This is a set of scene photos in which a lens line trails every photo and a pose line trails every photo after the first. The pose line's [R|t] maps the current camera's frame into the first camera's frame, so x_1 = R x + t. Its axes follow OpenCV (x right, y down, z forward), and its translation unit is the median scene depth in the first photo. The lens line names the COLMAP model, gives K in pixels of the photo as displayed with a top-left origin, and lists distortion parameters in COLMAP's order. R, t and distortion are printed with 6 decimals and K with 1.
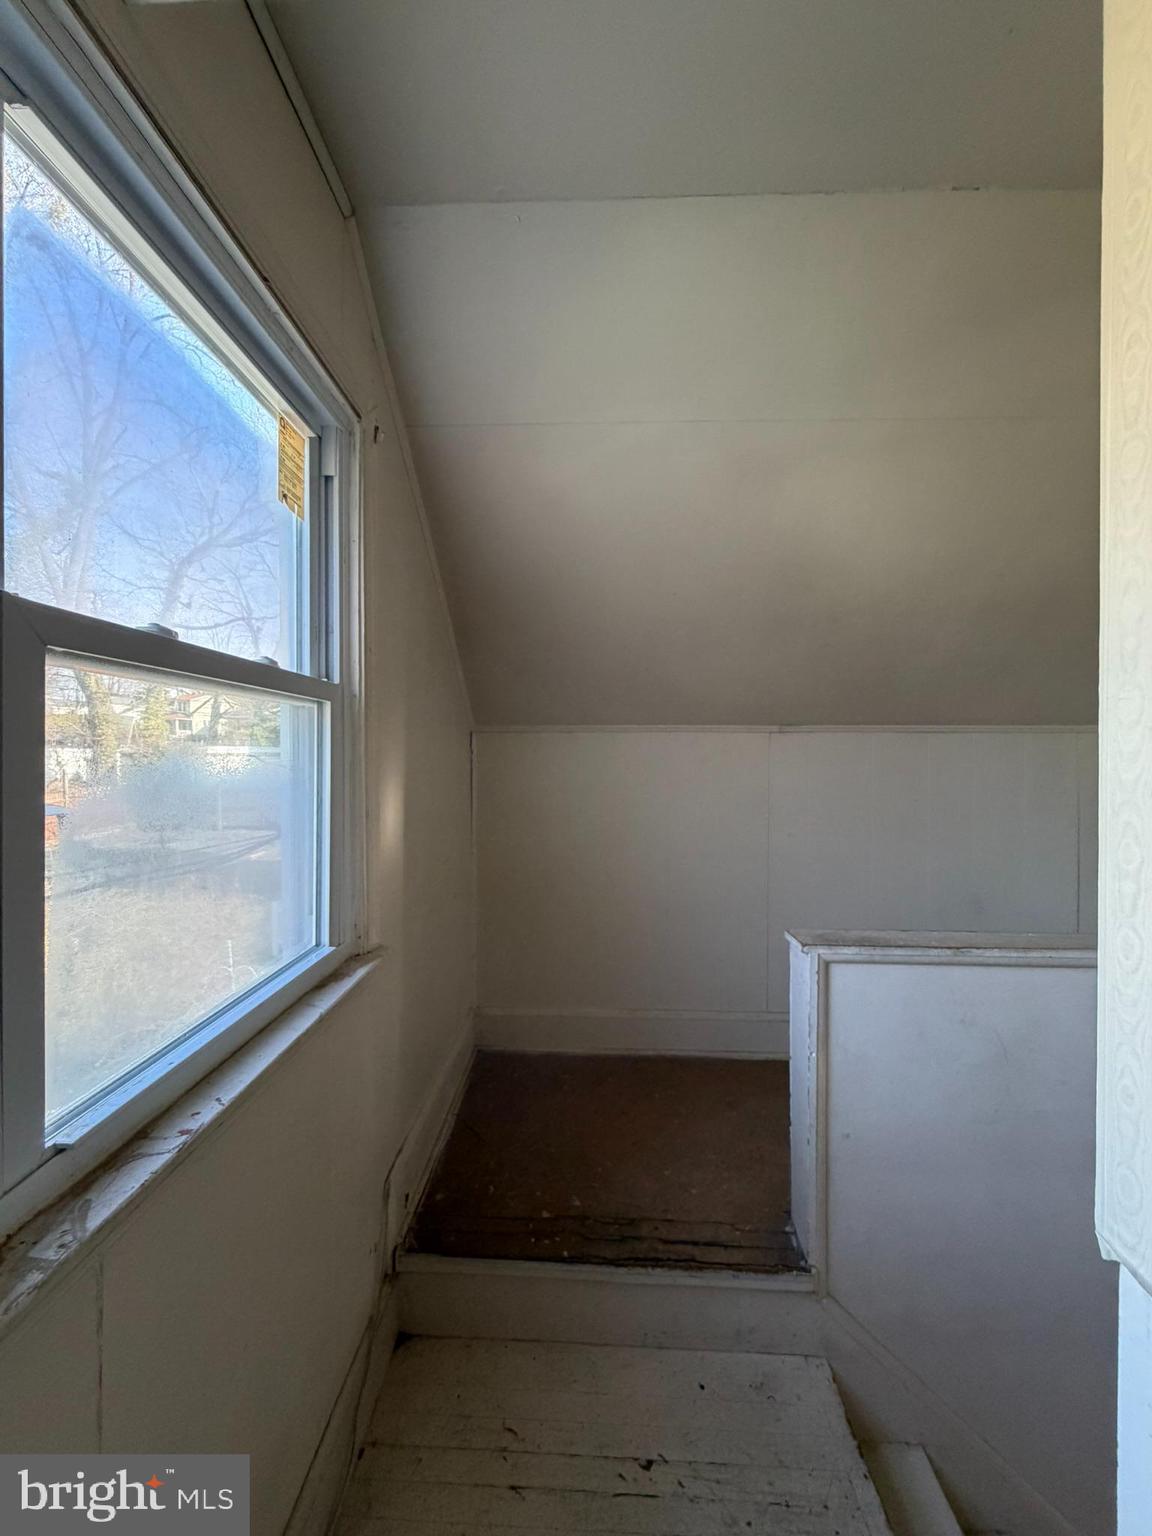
lens RADIAL K [[612.6, 0, 572.8], [0, 612.6, 758.5], [0, 0, 1]] dist [-0.000145, -0.000240]
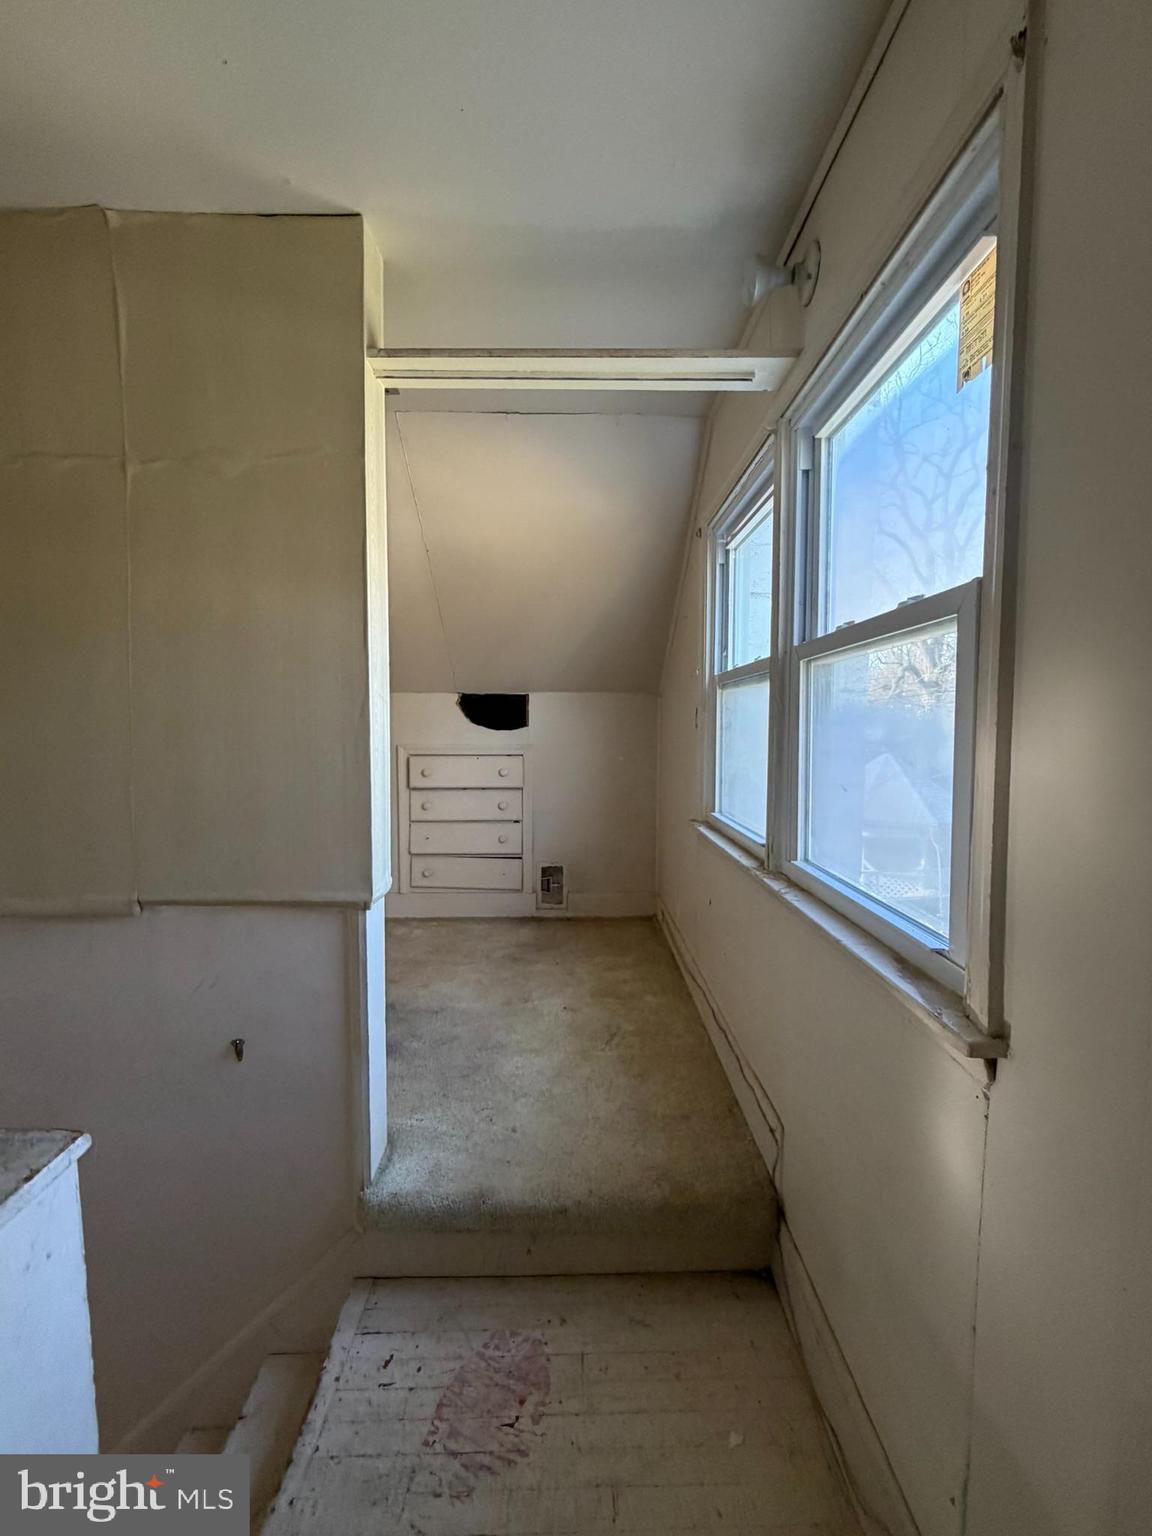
lens RADIAL K [[612.6, 0, 576.4], [0, 612.6, 765.5], [0, 0, 1]] dist [-0.000145, -0.000240]
pose [[-0.999231, -0.001867, -0.039156, 0.093382], [-0.004584, 0.997576, 0.069434, 0.045028], [0.038931, 0.069561, -0.996818, 2.111766]]
